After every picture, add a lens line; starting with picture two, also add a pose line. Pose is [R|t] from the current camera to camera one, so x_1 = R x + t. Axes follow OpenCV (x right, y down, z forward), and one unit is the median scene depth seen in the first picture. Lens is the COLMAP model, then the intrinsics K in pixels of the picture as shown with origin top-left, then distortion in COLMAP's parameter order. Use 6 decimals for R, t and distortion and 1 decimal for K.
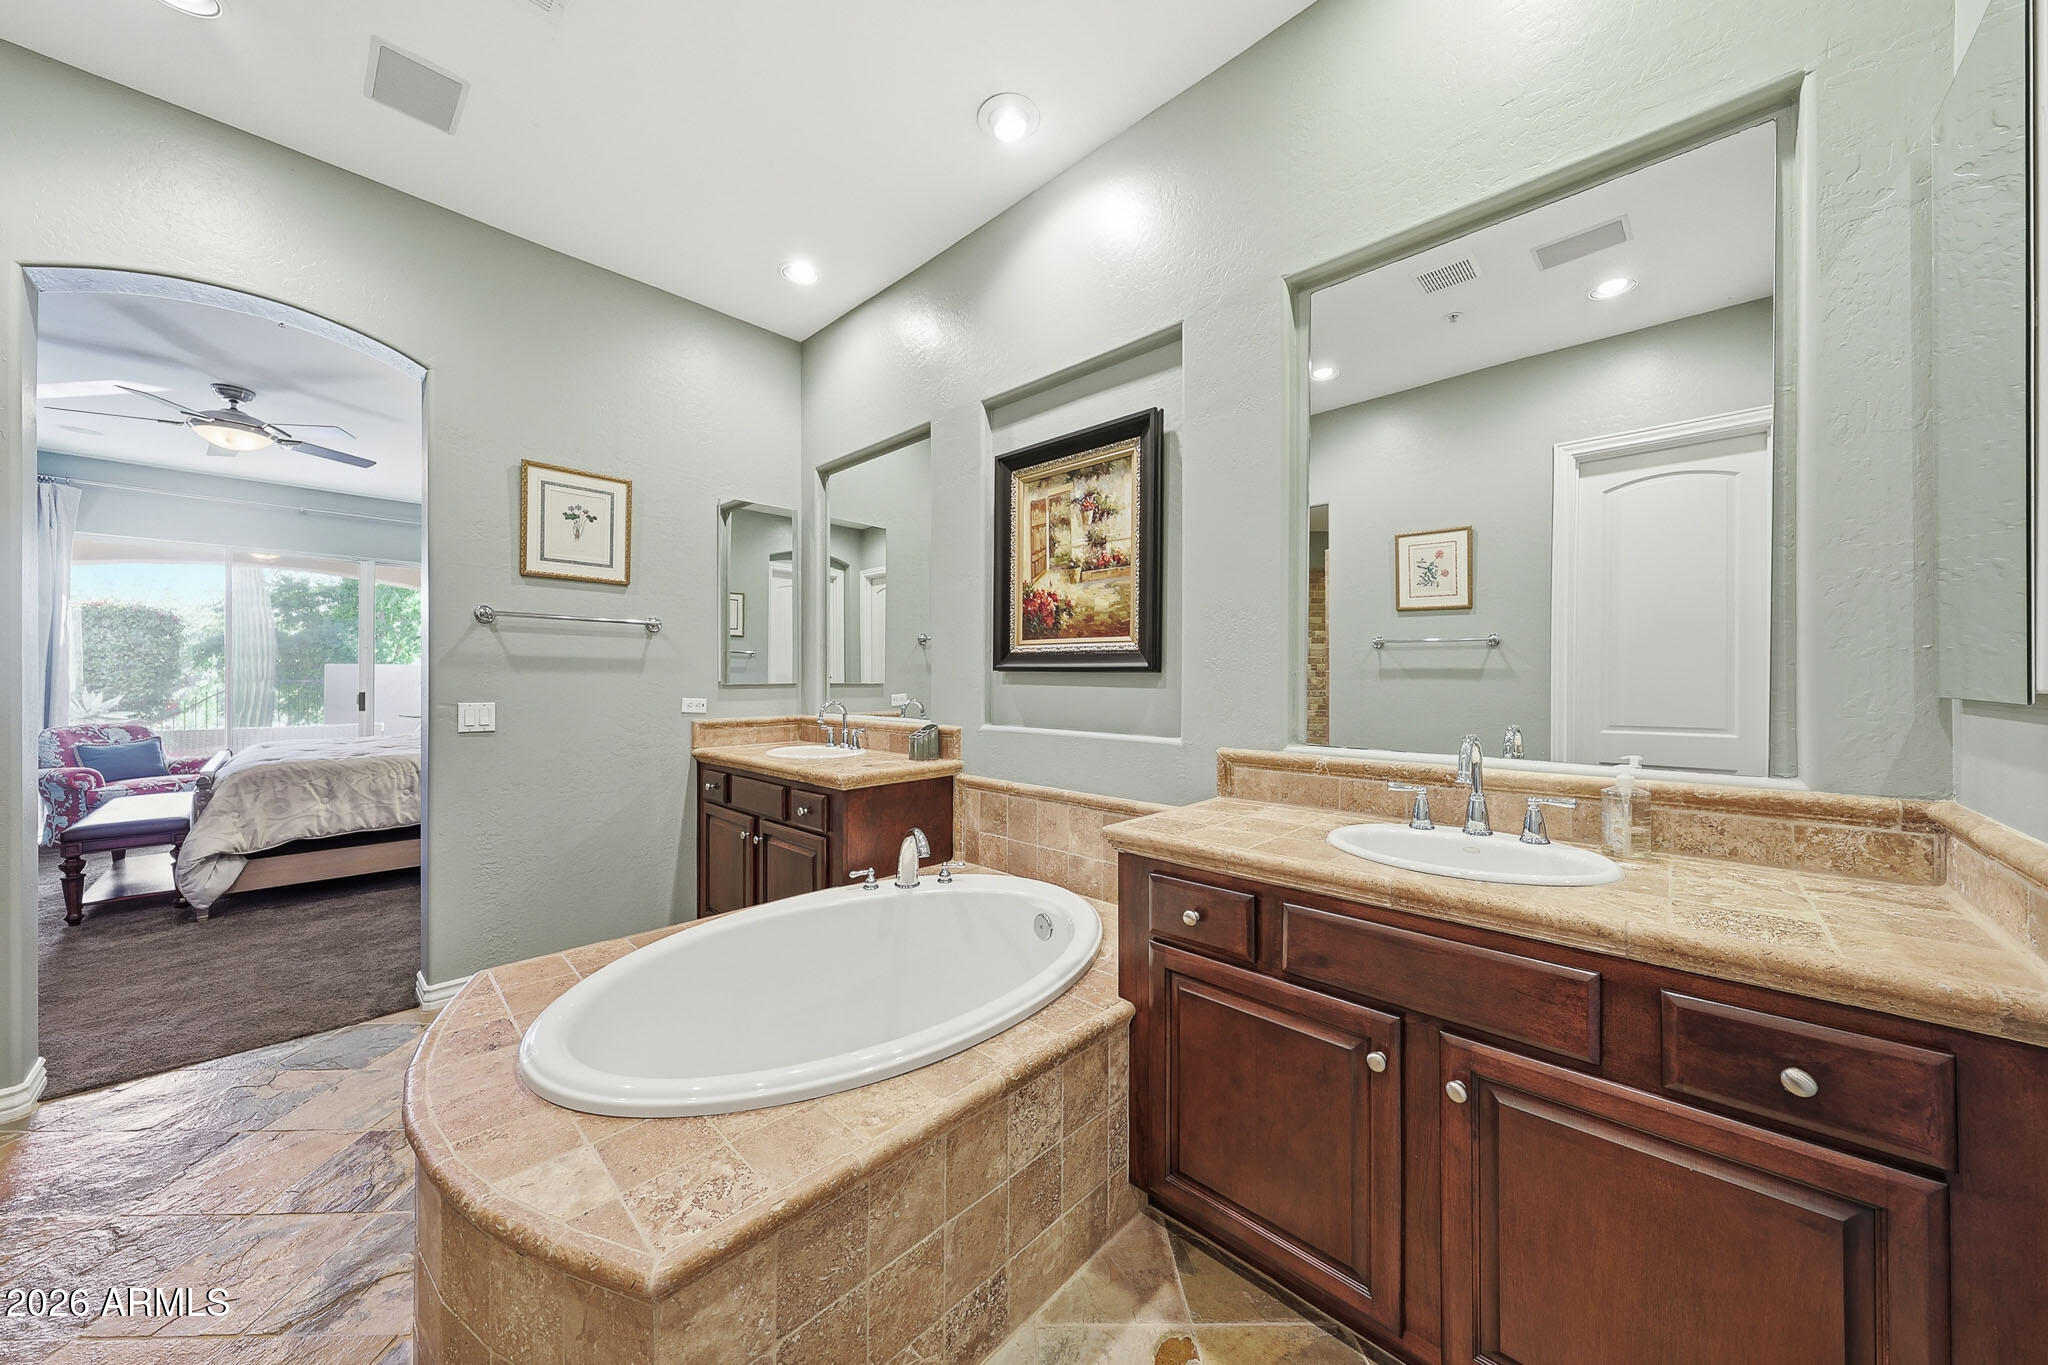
lens RADIAL K [[695.4, 0, 1030.1], [0, 695.4, 674.8], [0, 0, 1]] dist [0.001615, 0.000030]
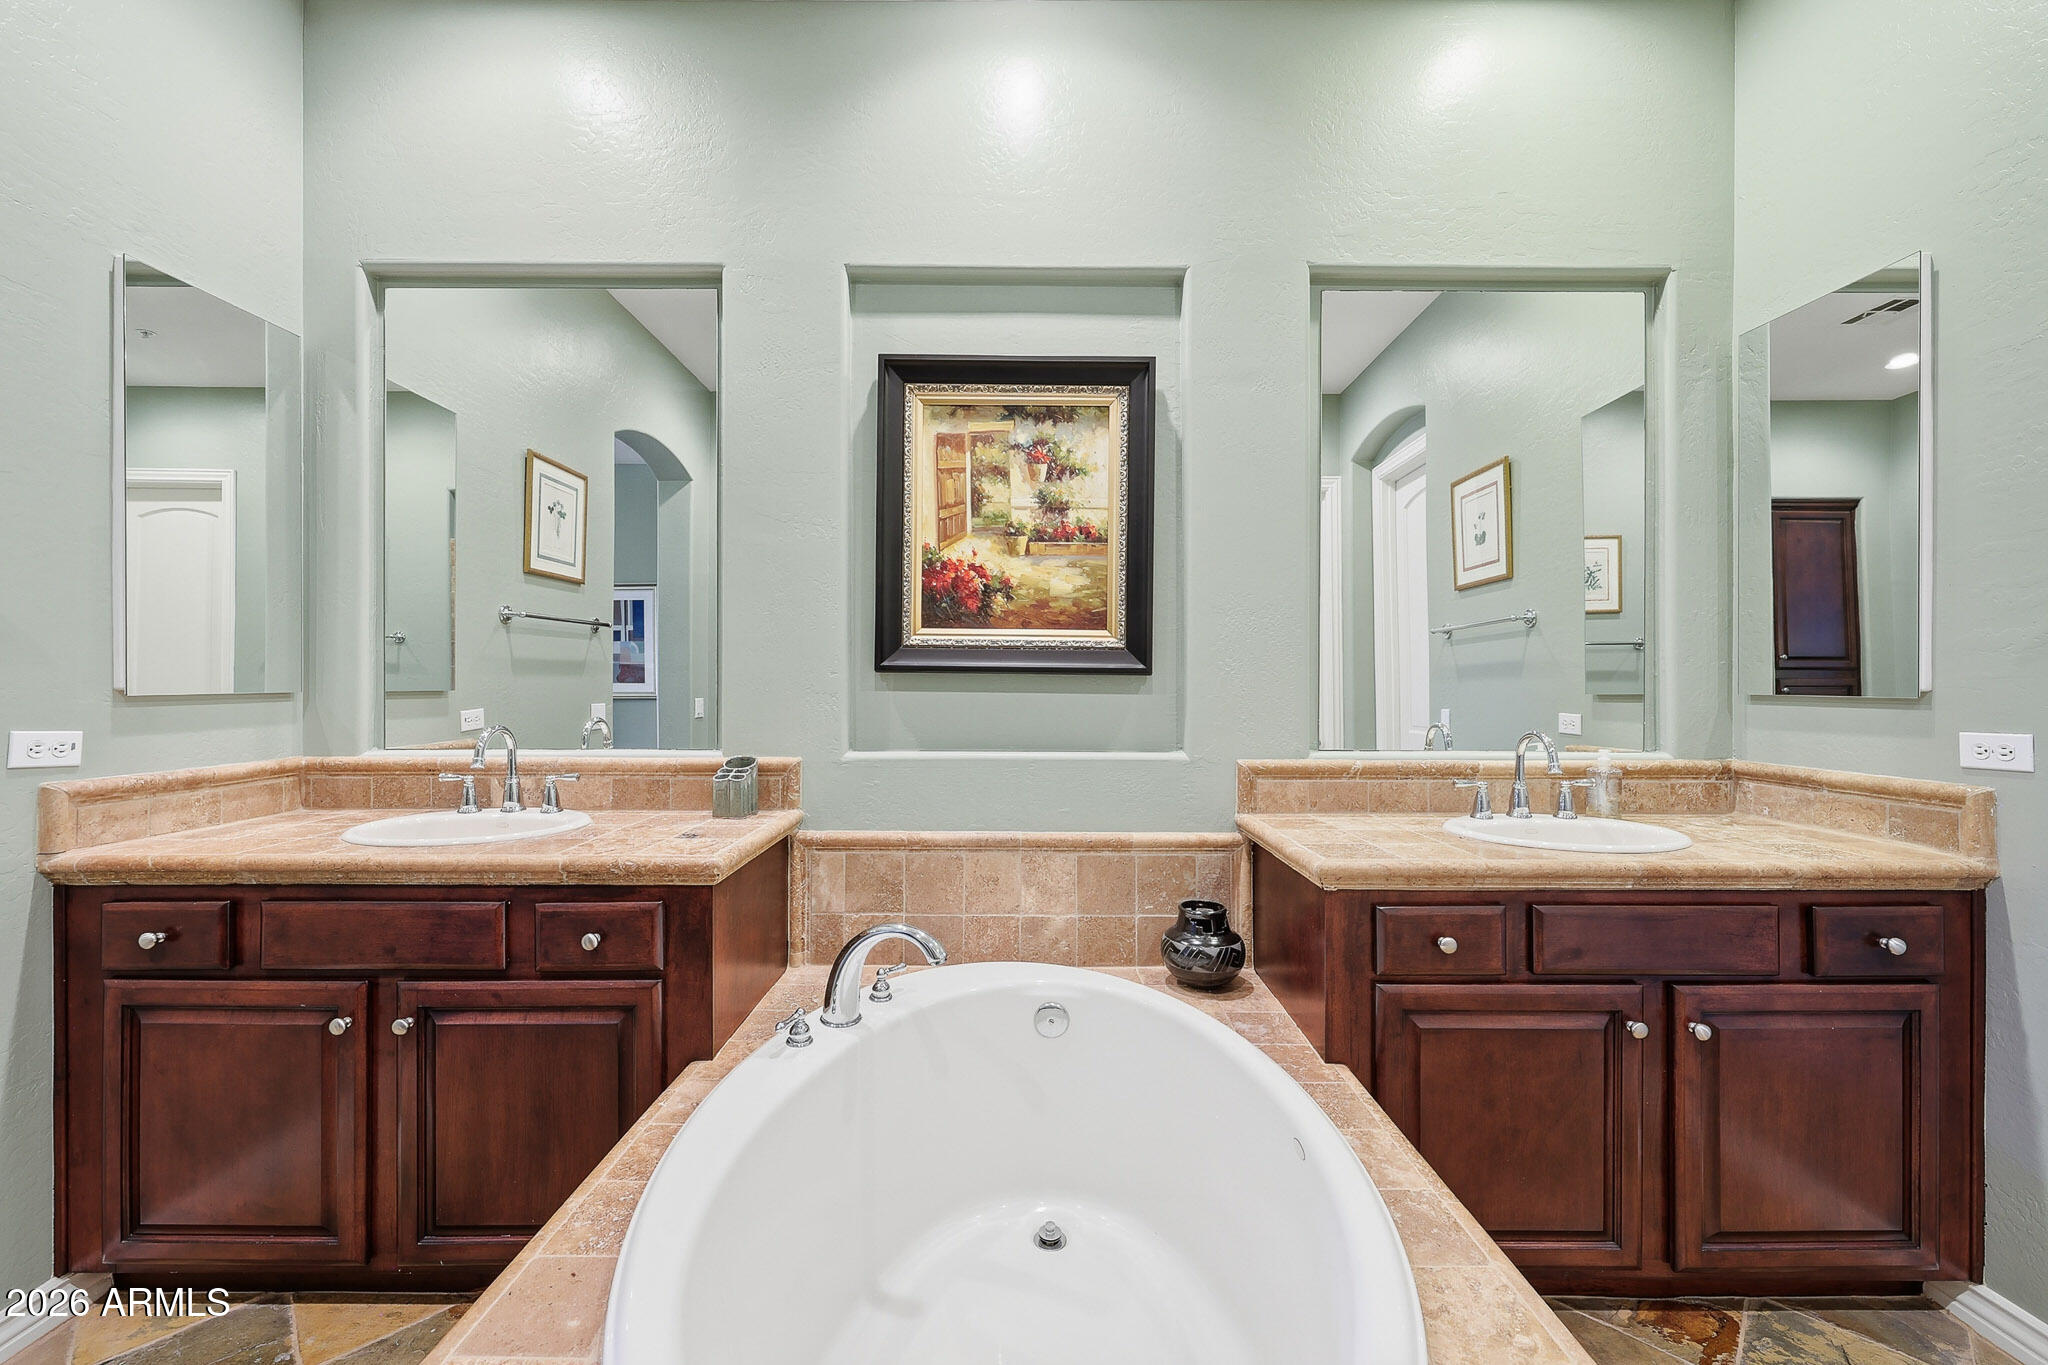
lens RADIAL K [[795.7, 0, 1027.2], [0, 795.7, 681.0], [0, 0, 1]] dist [-0.000491, 0.000572]
pose [[0.724140, 0.002919, 0.689647, -0.524991], [-0.004081, 0.999992, 0.000052, 0.003526], [-0.689641, -0.002852, 0.724146, 0.370543]]
